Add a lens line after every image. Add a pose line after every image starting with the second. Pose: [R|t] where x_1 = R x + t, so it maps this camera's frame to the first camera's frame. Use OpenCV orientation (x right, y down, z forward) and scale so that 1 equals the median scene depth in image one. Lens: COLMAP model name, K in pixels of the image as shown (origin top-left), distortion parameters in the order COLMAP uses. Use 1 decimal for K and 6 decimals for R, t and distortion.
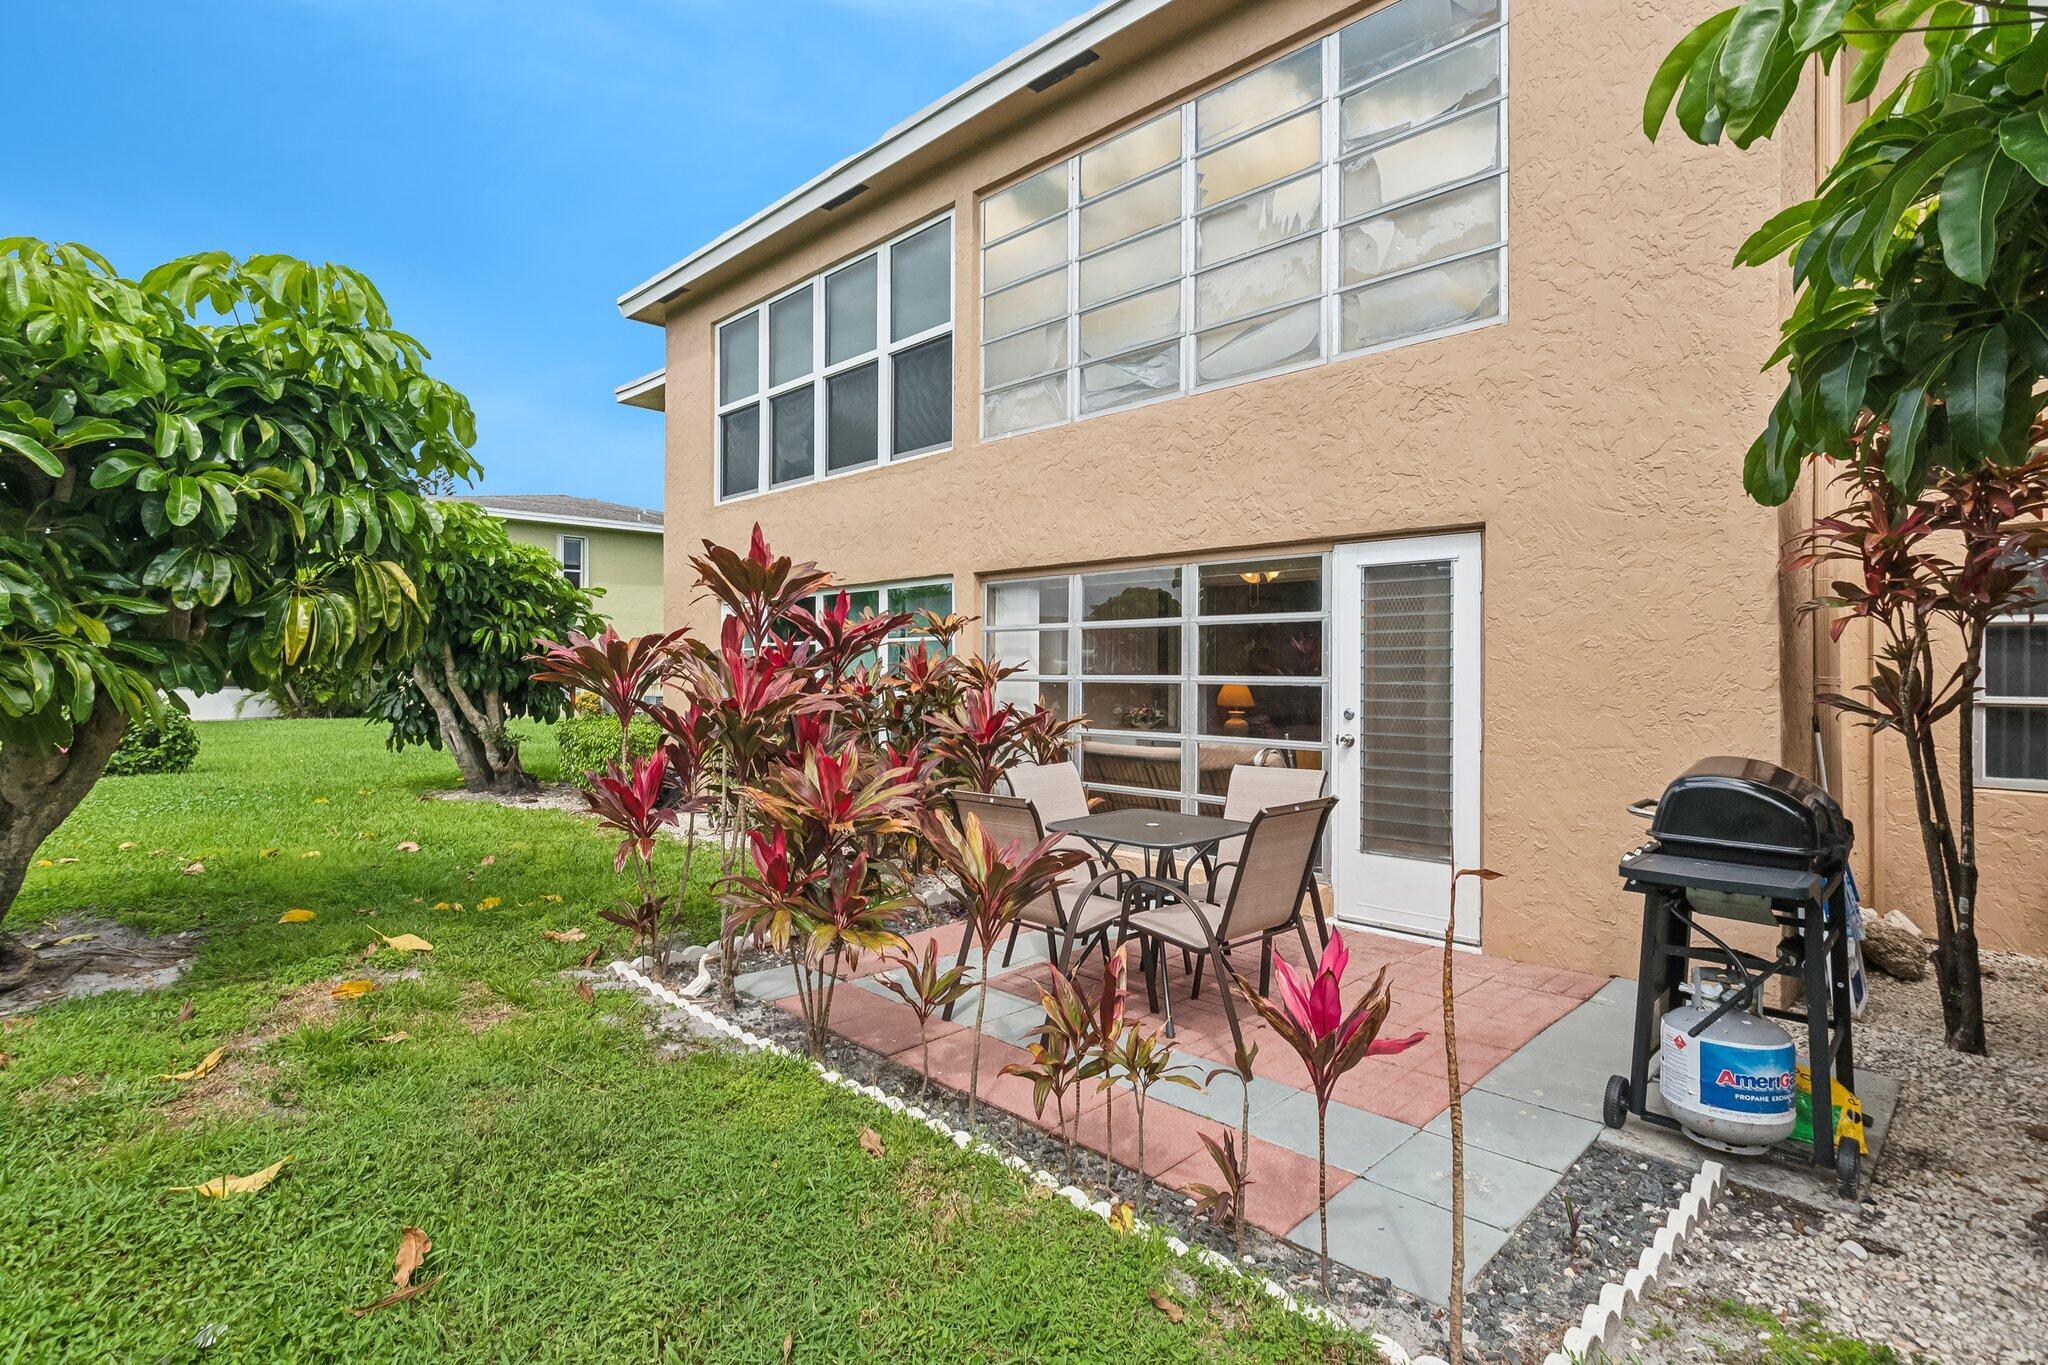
lens RADIAL K [[1027.7, 0, 1019.3], [0, 1027.7, 669.8], [0, 0, 1]] dist [-0.002403, -0.000912]
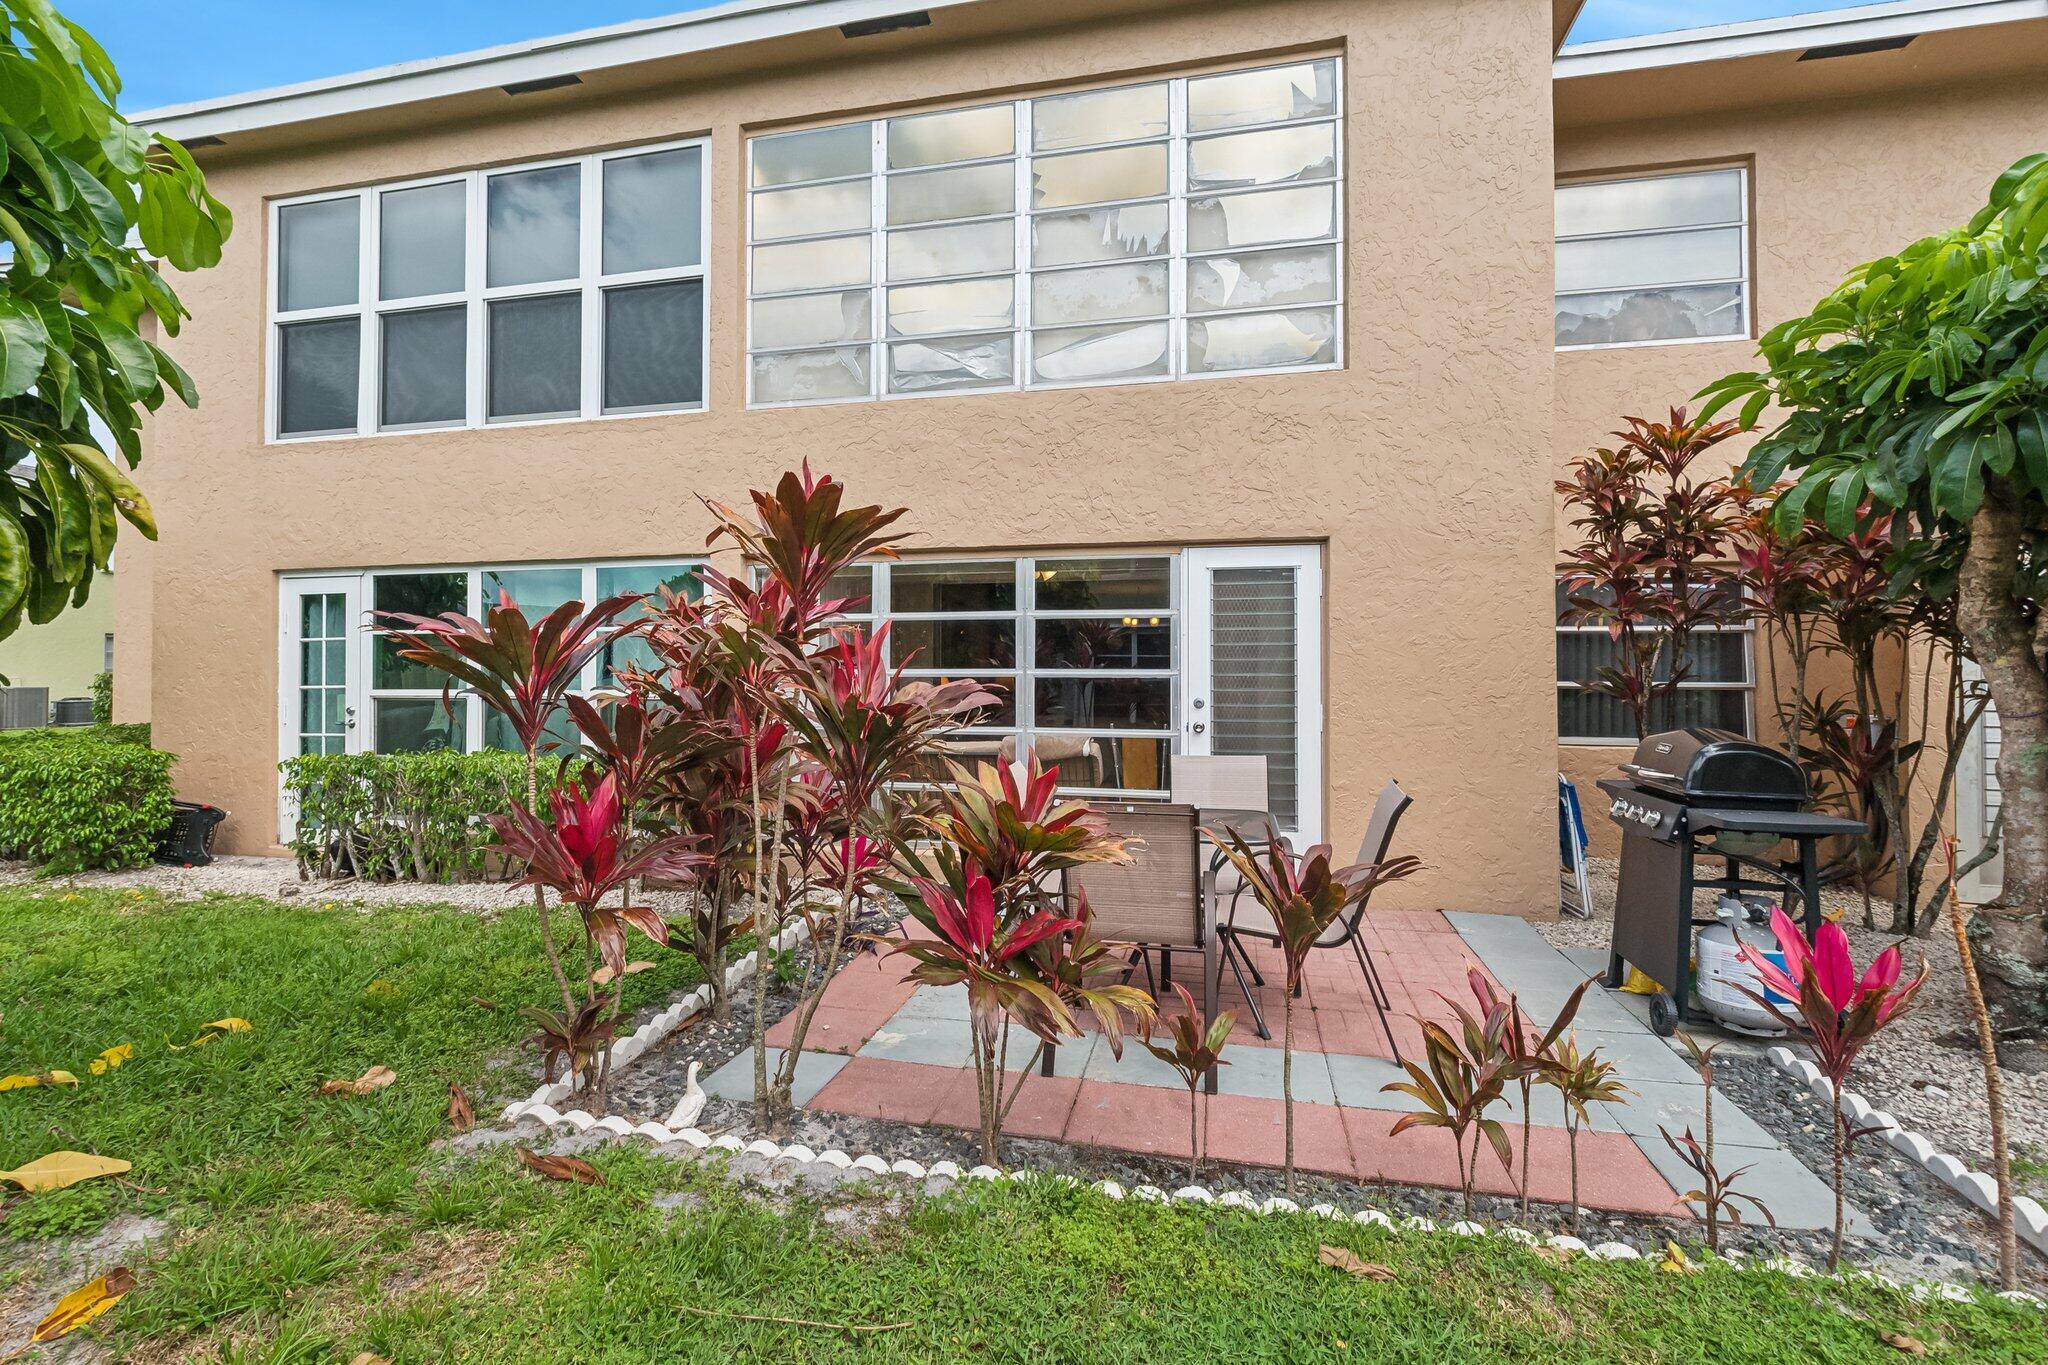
lens RADIAL K [[919.7, 0, 1022.1], [0, 919.7, 664.8], [0, 0, 1]] dist [-0.004837, 0.001330]
pose [[0.840634, 0.001597, 0.541601, -0.361566], [0.000842, 0.999991, -0.004256, 0.005739], [-0.541603, 0.004034, 0.840625, 0.274650]]
